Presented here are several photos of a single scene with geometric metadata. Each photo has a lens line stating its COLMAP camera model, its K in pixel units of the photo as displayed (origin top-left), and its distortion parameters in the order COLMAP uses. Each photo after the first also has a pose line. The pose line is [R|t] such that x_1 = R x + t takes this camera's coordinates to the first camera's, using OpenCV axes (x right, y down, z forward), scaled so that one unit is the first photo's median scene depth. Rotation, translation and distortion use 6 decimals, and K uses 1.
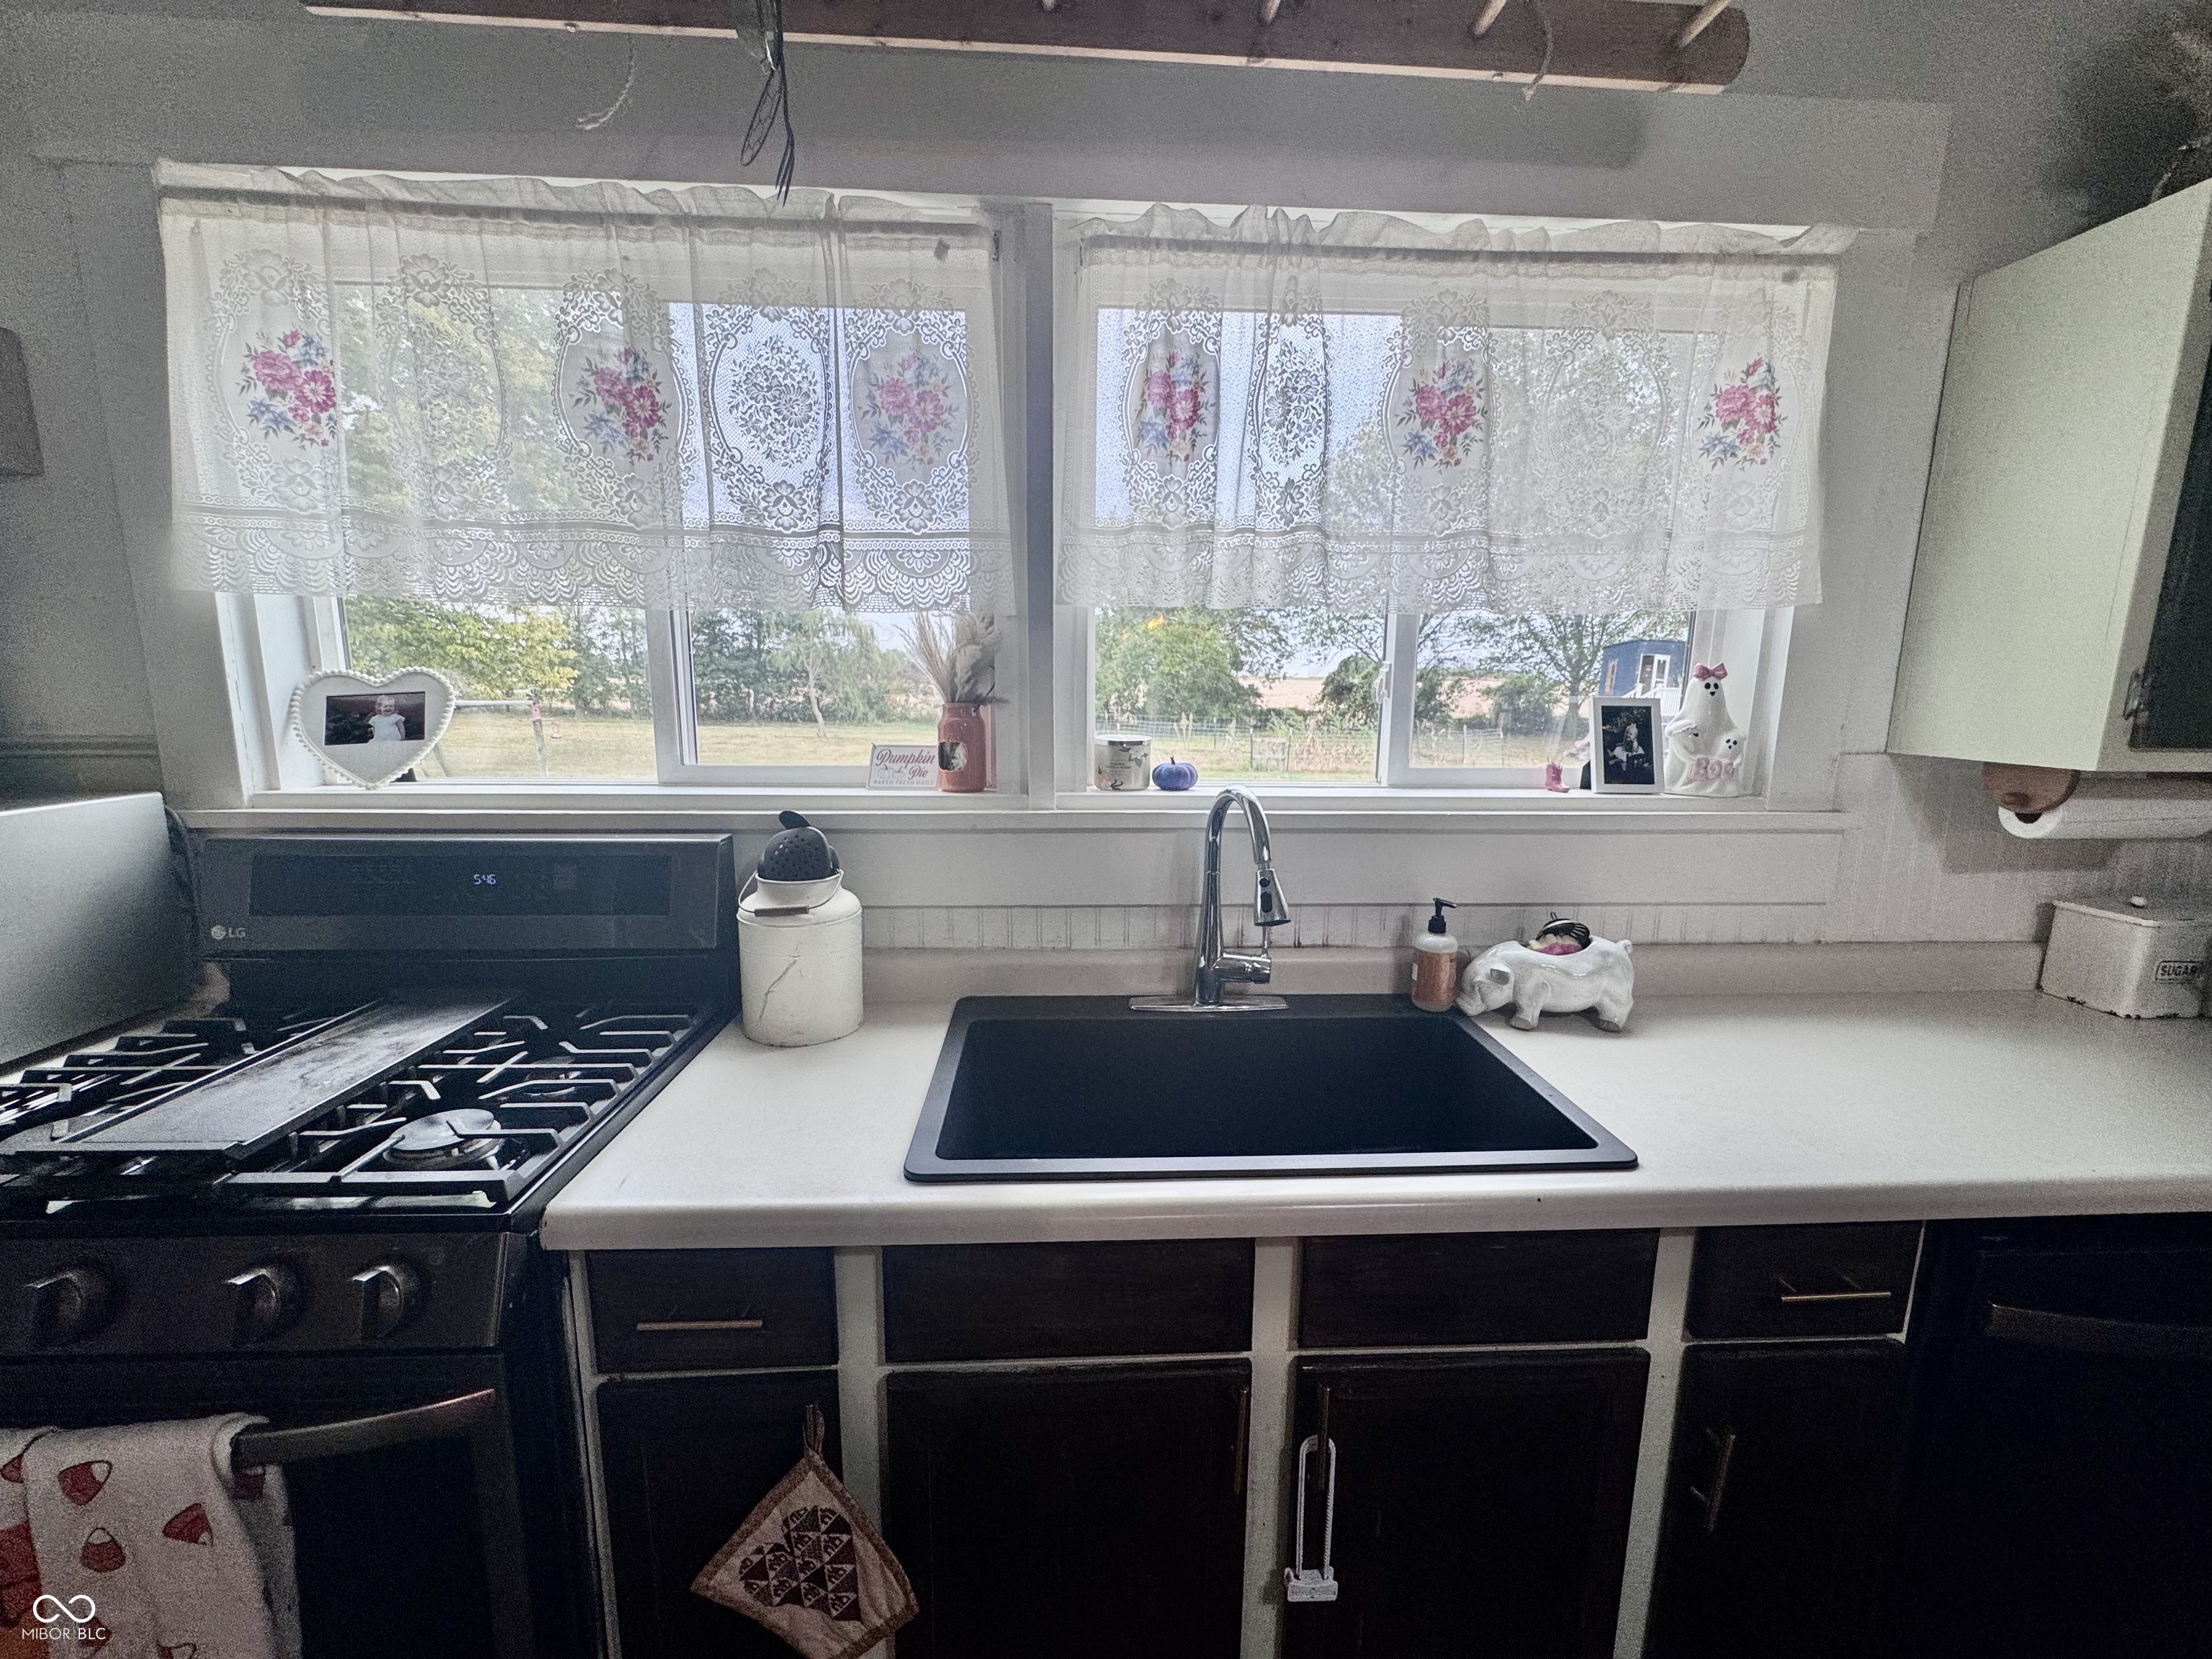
lens RADIAL K [[886.6, 0, 1106.4], [0, 886.6, 828.9], [0, 0, 1]] dist [-0.004128, -0.000232]
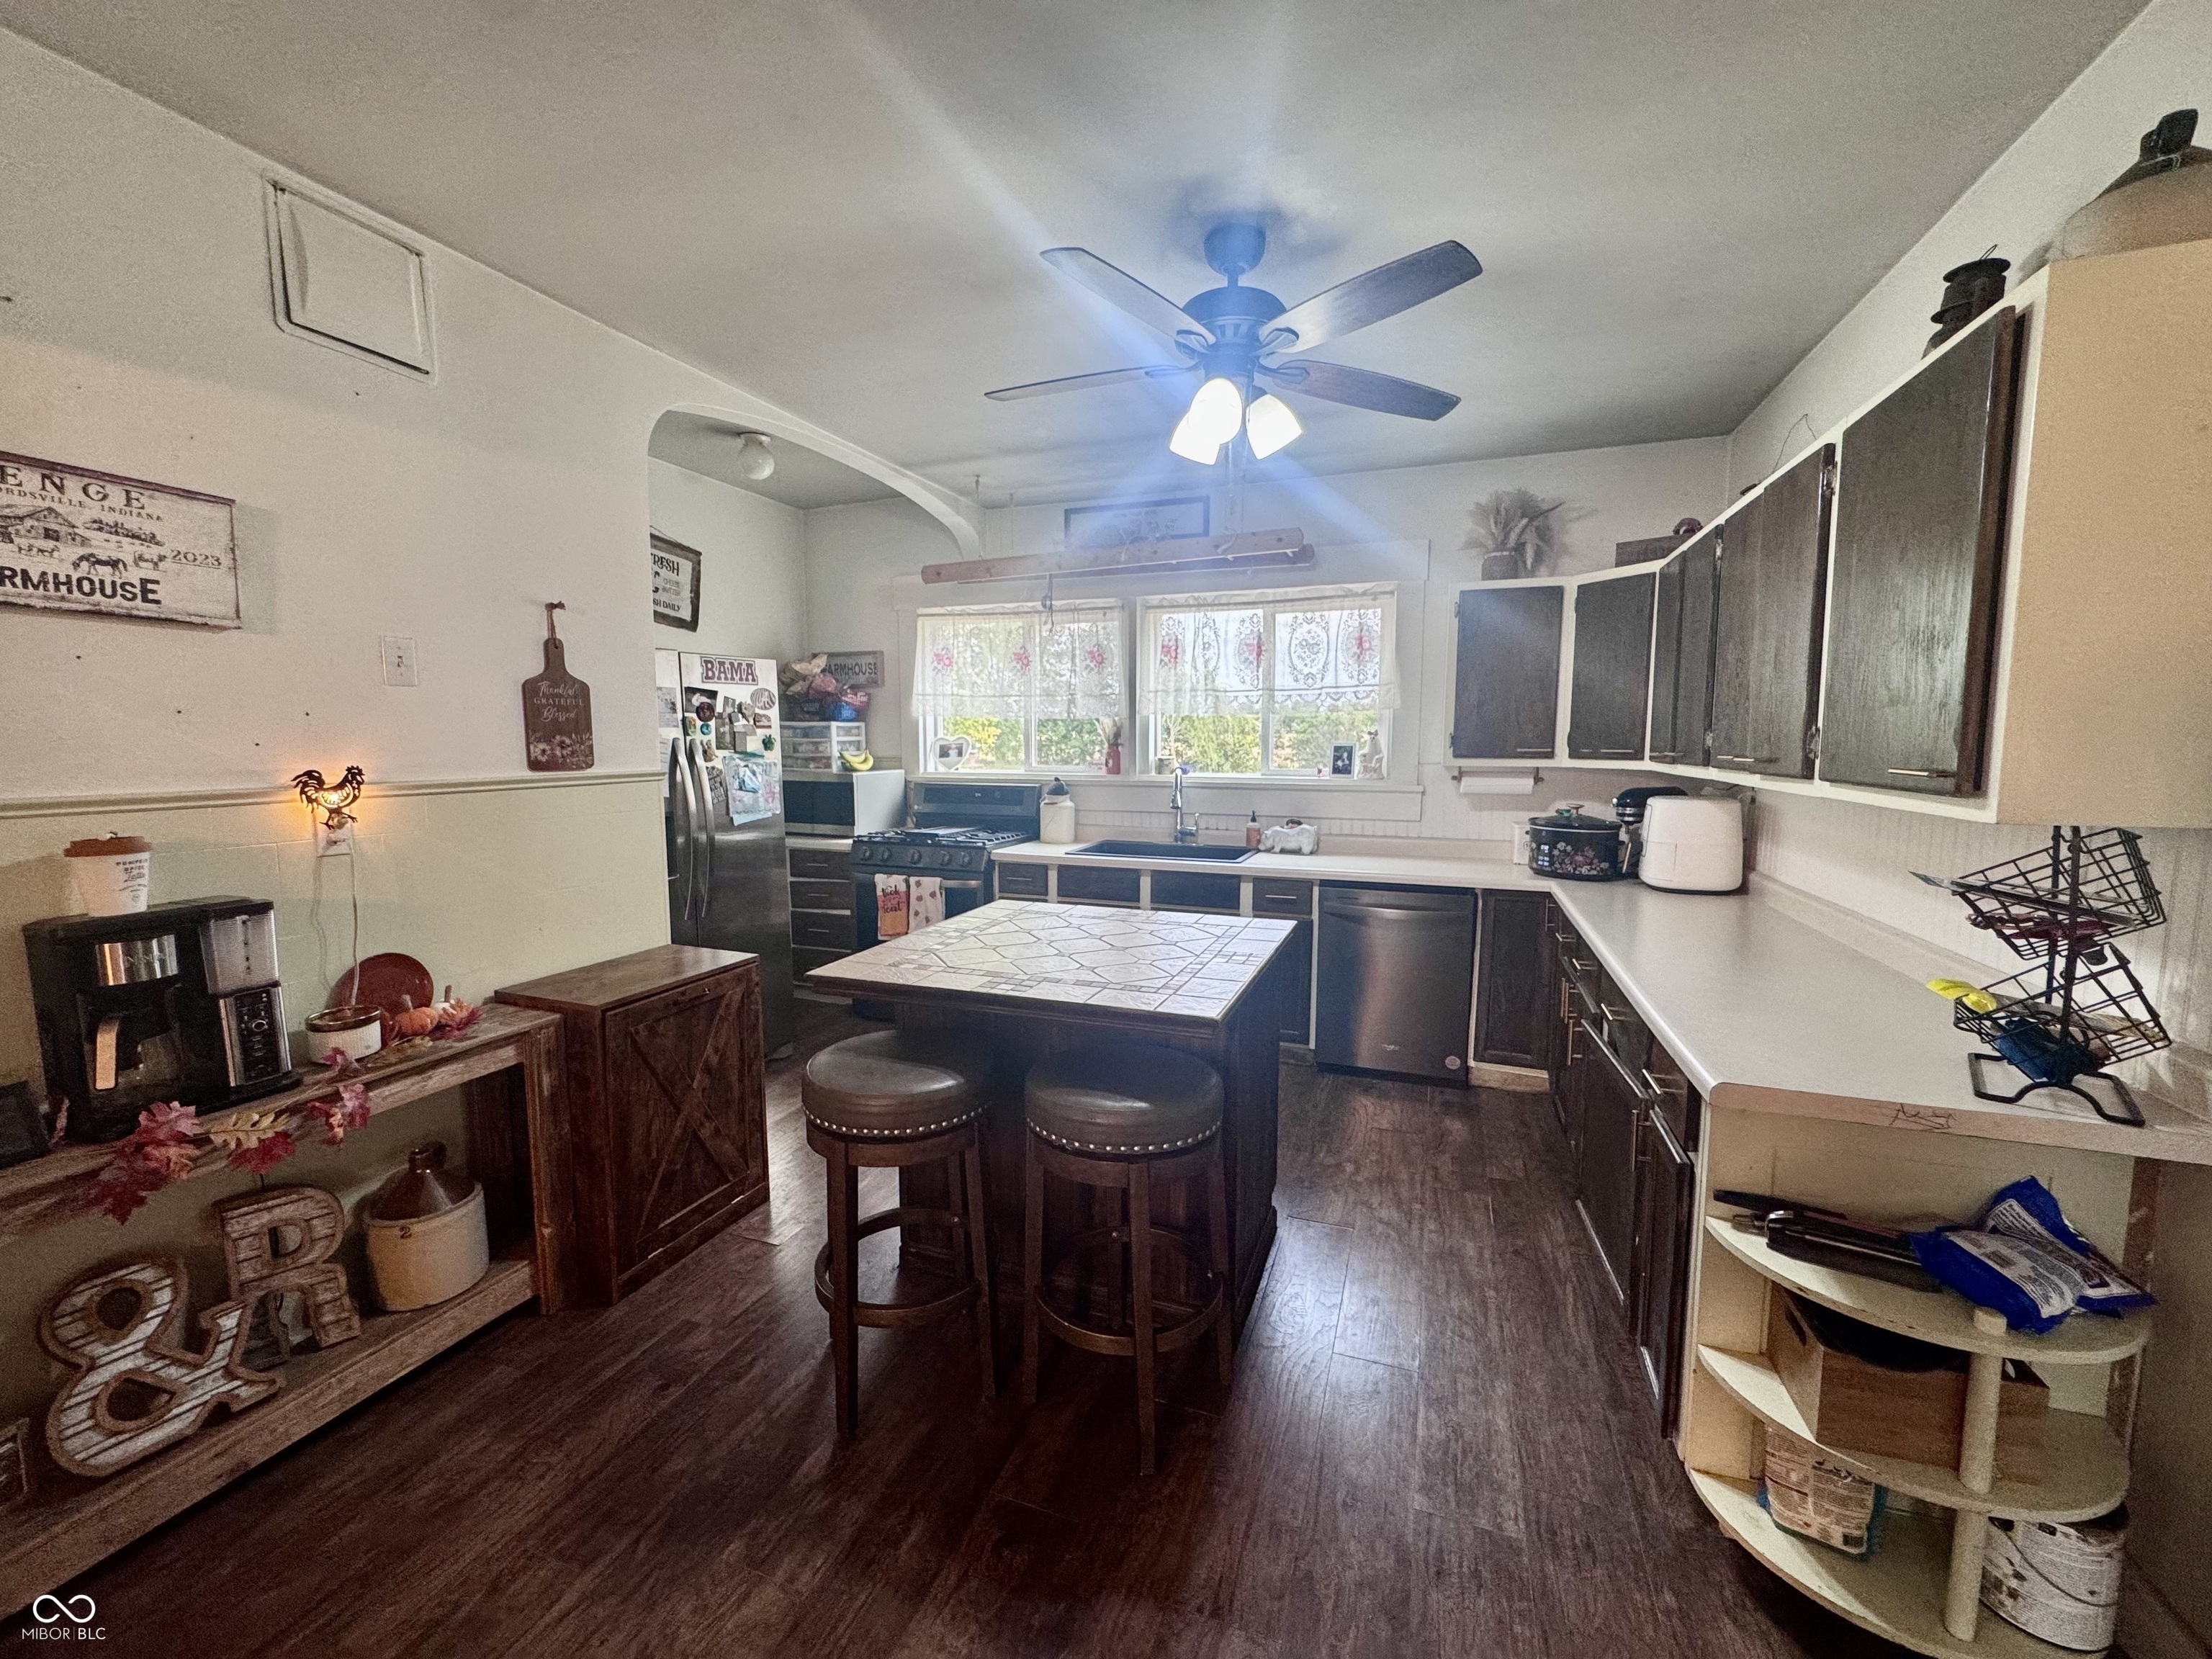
lens RADIAL K [[886.6, 0, 1097.7], [0, 886.6, 830.6], [0, 0, 1]] dist [-0.004128, -0.000232]
pose [[0.912692, 0.034404, -0.407198, 1.102230], [-0.057907, 0.997283, -0.045533, 0.309041], [0.404525, 0.065137, 0.912204, -1.894371]]
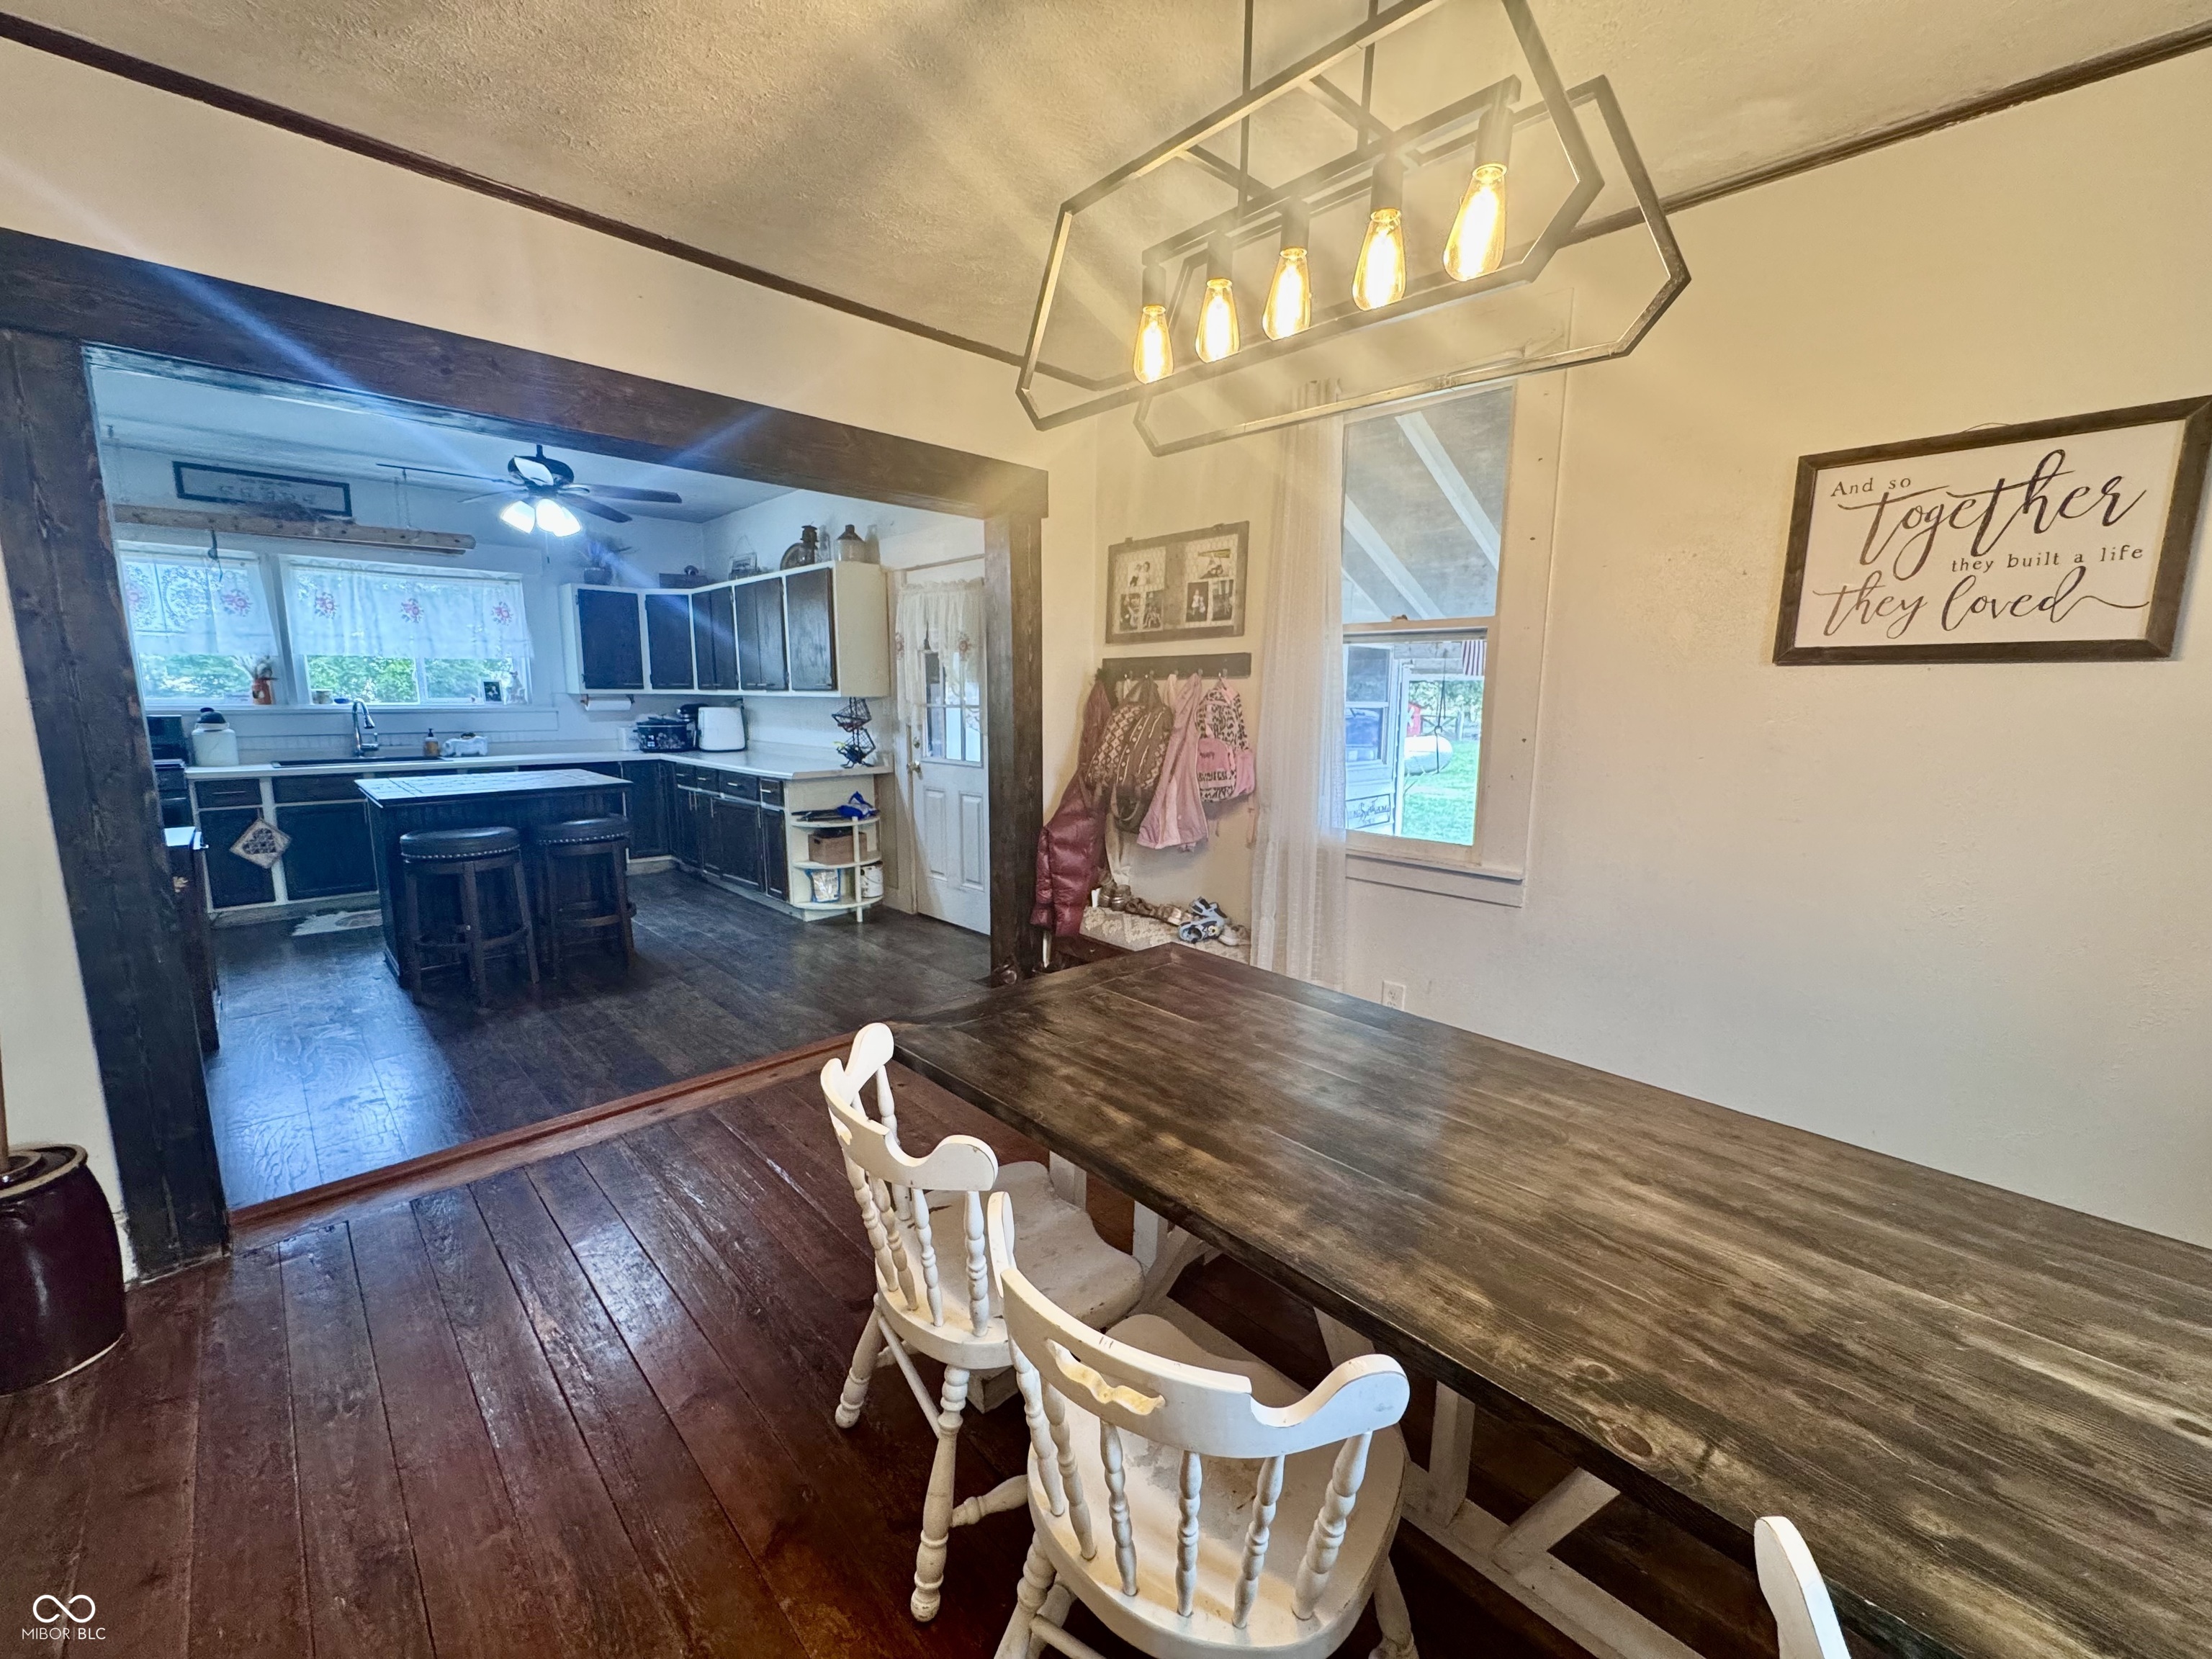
lens RADIAL K [[886.6, 0, 1110.9], [0, 886.6, 834.2], [0, 0, 1]] dist [-0.004128, -0.000232]
pose [[0.749096, -0.106652, 0.653820, 0.012949], [0.104133, 0.993643, 0.042777, 0.708851], [-0.654226, 0.036040, 0.755440, -4.060570]]
